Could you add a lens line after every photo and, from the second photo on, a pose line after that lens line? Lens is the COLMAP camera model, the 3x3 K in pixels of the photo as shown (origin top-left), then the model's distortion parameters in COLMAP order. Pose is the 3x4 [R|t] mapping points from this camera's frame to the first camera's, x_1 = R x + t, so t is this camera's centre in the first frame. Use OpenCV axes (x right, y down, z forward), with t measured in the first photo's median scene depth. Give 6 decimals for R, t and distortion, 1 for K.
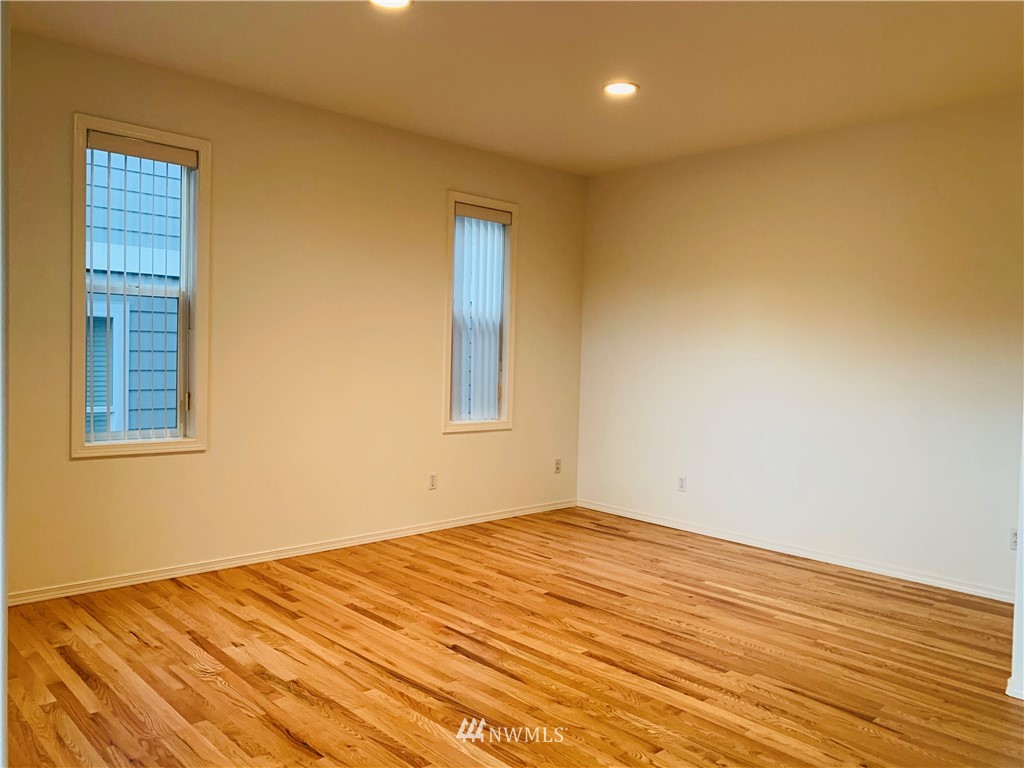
lens RADIAL K [[790.1, 0, 512.9], [0, 790.1, 375.9], [0, 0, 1]] dist [0.017949, -0.008361]
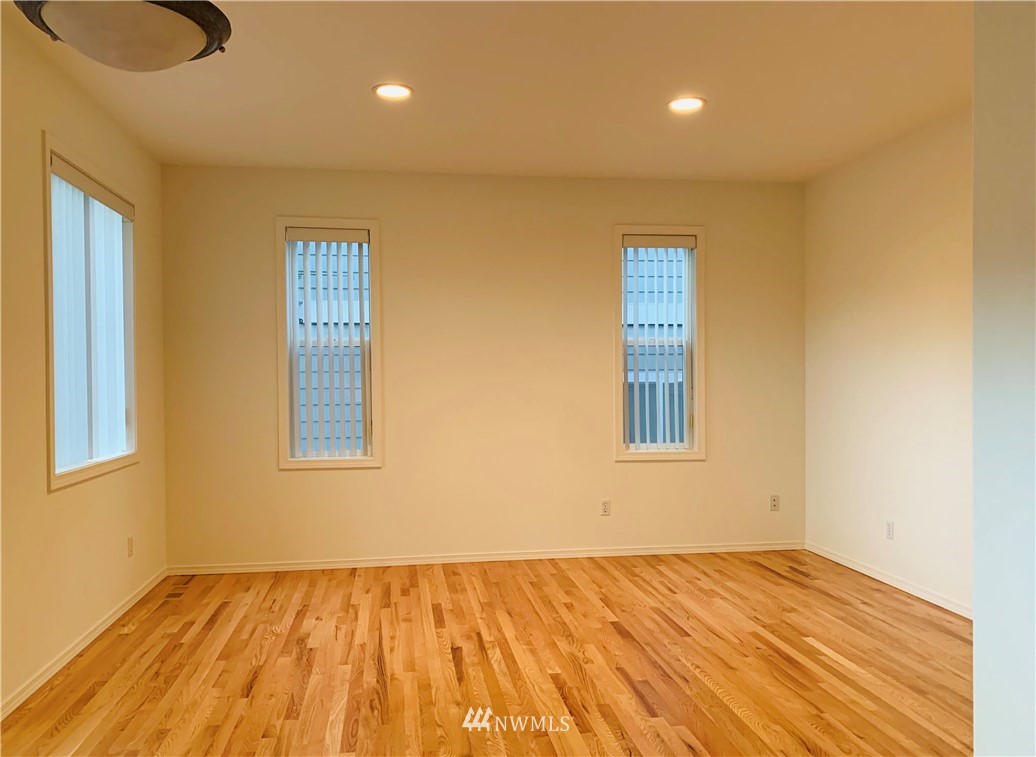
lens RADIAL K [[807.7, 0, 516.8], [0, 807.7, 383.3], [0, 0, 1]] dist [0.026549, -0.016893]
pose [[0.820156, -0.028654, -0.571421, 0.560629], [0.010562, 0.999333, -0.034951, 0.010220], [0.572042, 0.022630, 0.819912, 0.093604]]
